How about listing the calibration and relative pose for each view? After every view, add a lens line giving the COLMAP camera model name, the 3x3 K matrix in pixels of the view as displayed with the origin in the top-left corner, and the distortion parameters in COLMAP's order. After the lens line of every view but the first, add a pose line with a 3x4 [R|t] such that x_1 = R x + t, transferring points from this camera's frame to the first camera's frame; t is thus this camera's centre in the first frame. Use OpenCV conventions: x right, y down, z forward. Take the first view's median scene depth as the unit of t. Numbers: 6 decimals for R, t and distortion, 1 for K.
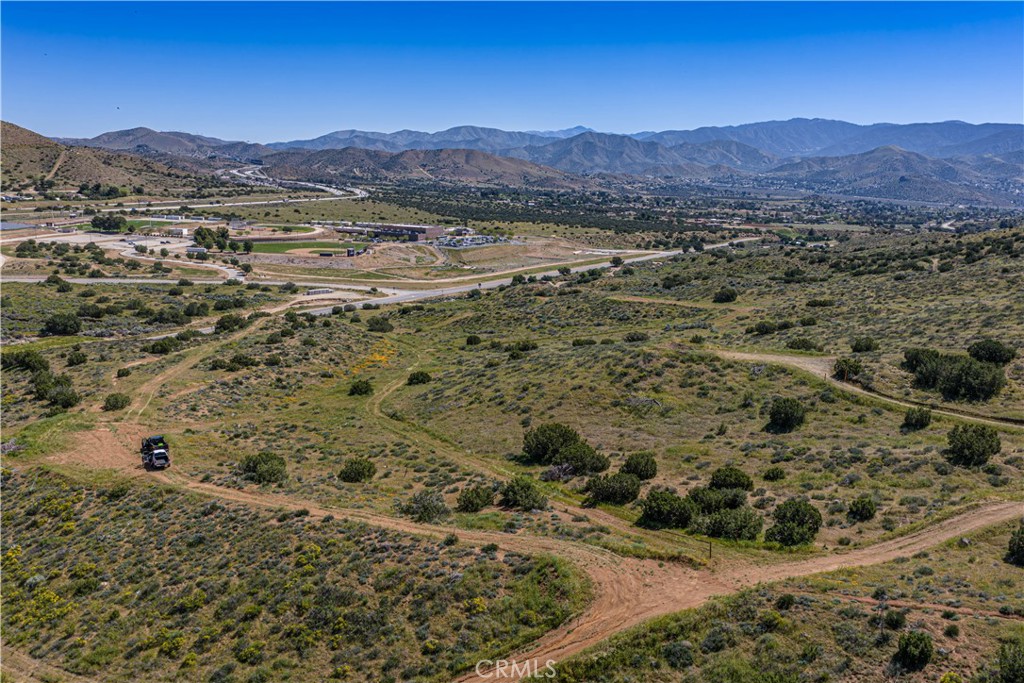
lens RADIAL K [[847.0, 0, 518.2], [0, 847.0, 346.4], [0, 0, 1]] dist [0.019977, -0.039812]
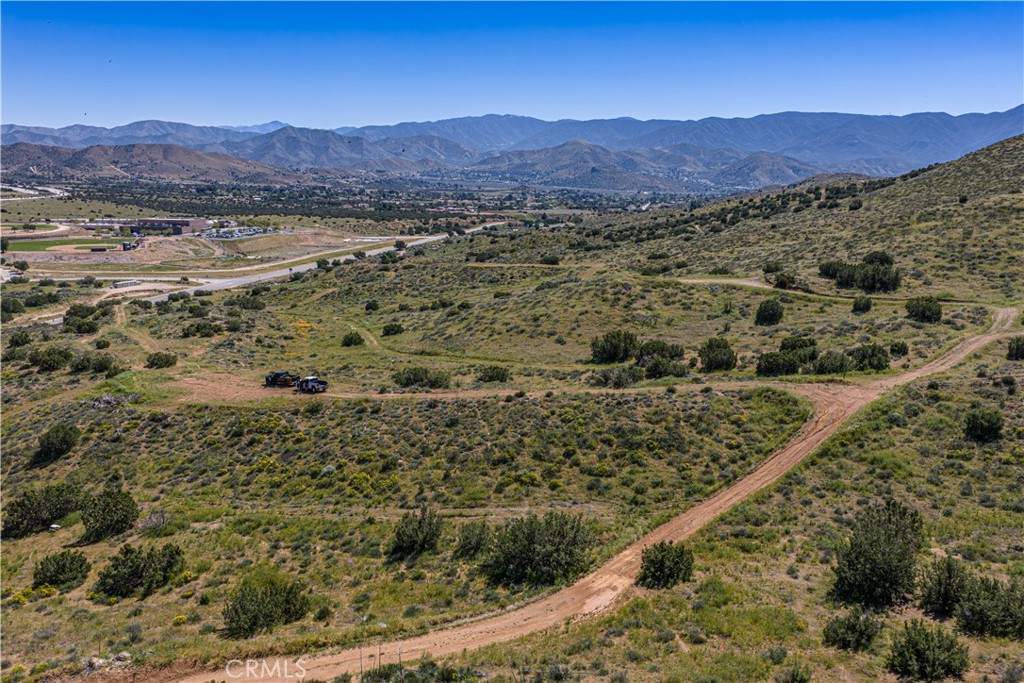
lens RADIAL K [[847.0, 0, 518.2], [0, 847.0, 346.4], [0, 0, 1]] dist [0.019977, -0.039812]
pose [[0.942232, -0.083065, 0.324497, -0.059705], [0.081460, 0.996504, 0.018552, 0.009725], [-0.324904, 0.008954, 0.945705, -0.013346]]
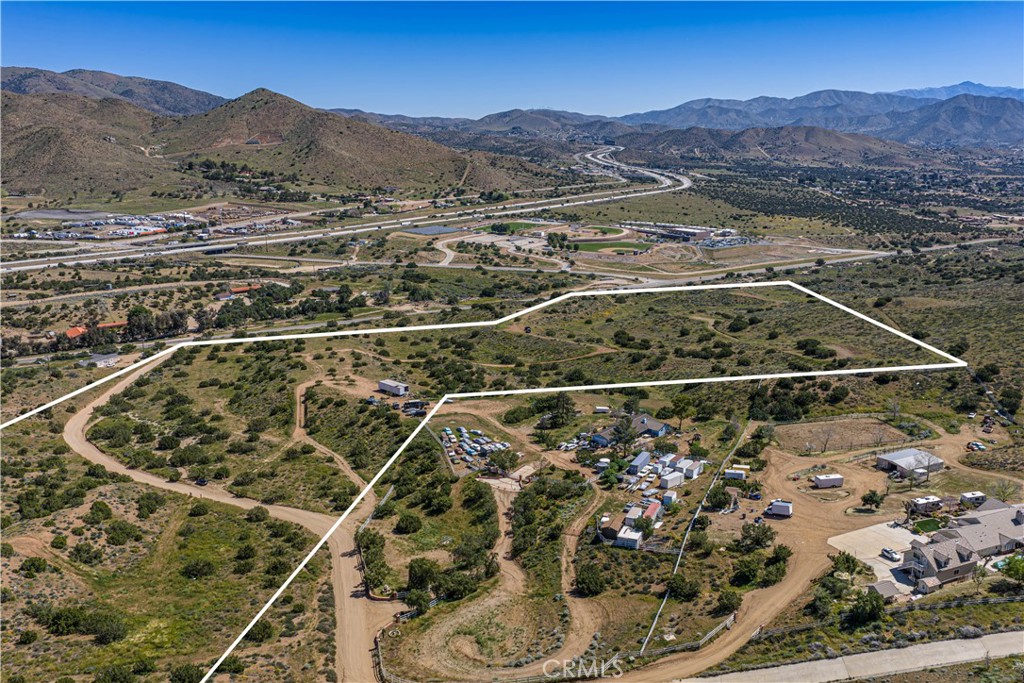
lens RADIAL K [[847.0, 0, 518.2], [0, 847.0, 346.4], [0, 0, 1]] dist [0.019977, -0.039812]
pose [[0.919207, 0.075942, -0.386381, 0.137059], [-0.060570, 0.996818, 0.051823, -0.000898], [0.389087, -0.024233, 0.920882, -0.341628]]
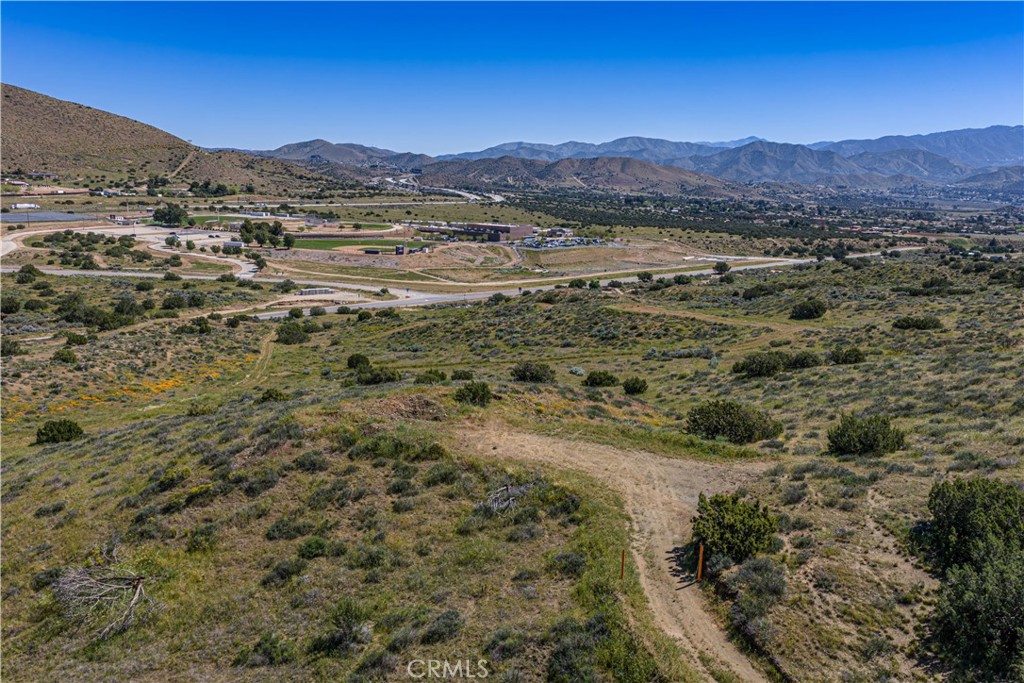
lens RADIAL K [[847.0, 0, 518.2], [0, 847.0, 346.4], [0, 0, 1]] dist [0.019977, -0.039812]
pose [[0.981336, 0.038240, -0.188461, 0.051919], [-0.040803, 0.999120, -0.009742, -0.004685], [0.187922, 0.017250, 0.982032, 0.096217]]
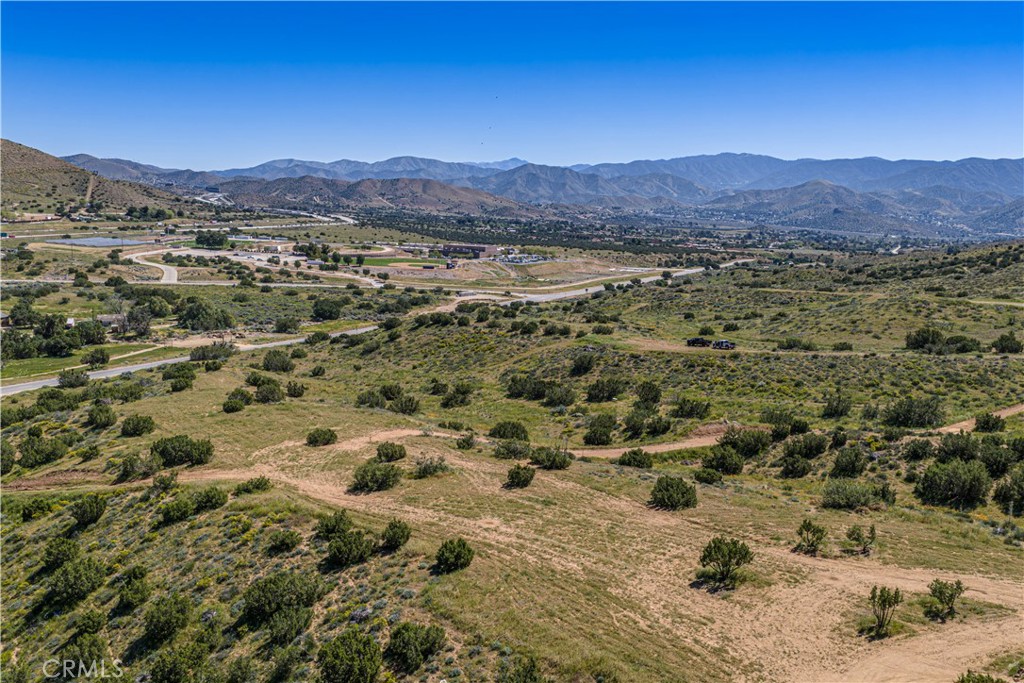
lens RADIAL K [[847.0, 0, 518.2], [0, 847.0, 346.4], [0, 0, 1]] dist [0.019977, -0.039812]
pose [[0.996937, -0.005671, 0.078002, -0.111745], [0.008403, 0.999361, -0.034741, 0.022031], [-0.077755, 0.035290, 0.996348, -0.079183]]
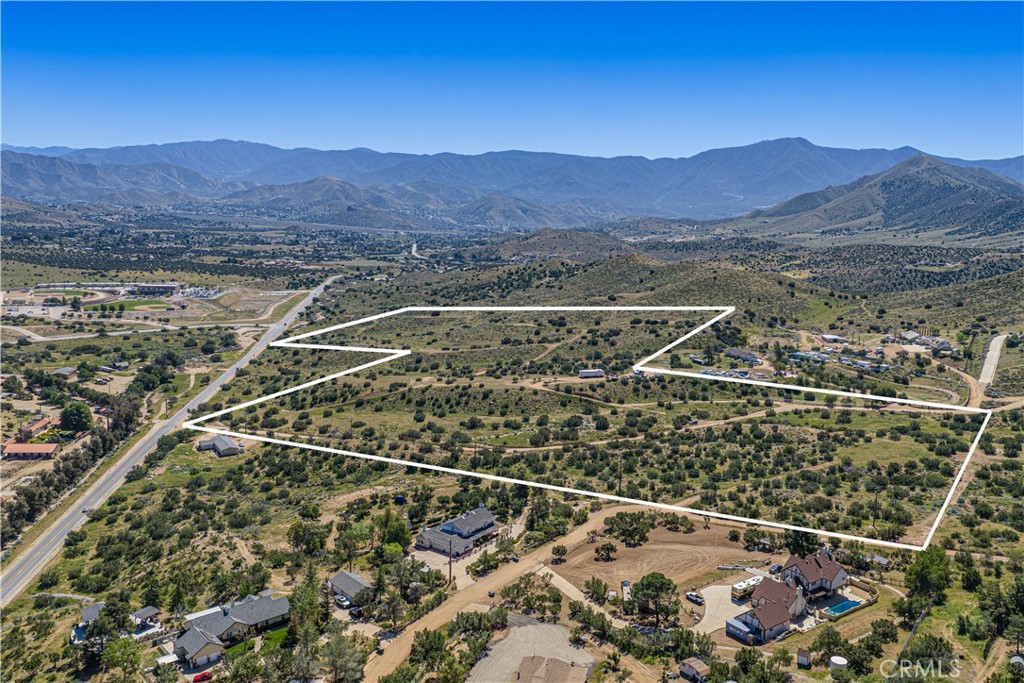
lens RADIAL K [[847.0, 0, 518.2], [0, 847.0, 346.4], [0, 0, 1]] dist [0.019977, -0.039812]
pose [[0.797864, -0.104575, 0.593698, -0.388128], [0.115482, 0.993113, 0.019734, 0.006160], [-0.591673, 0.052817, 0.804446, -0.425340]]
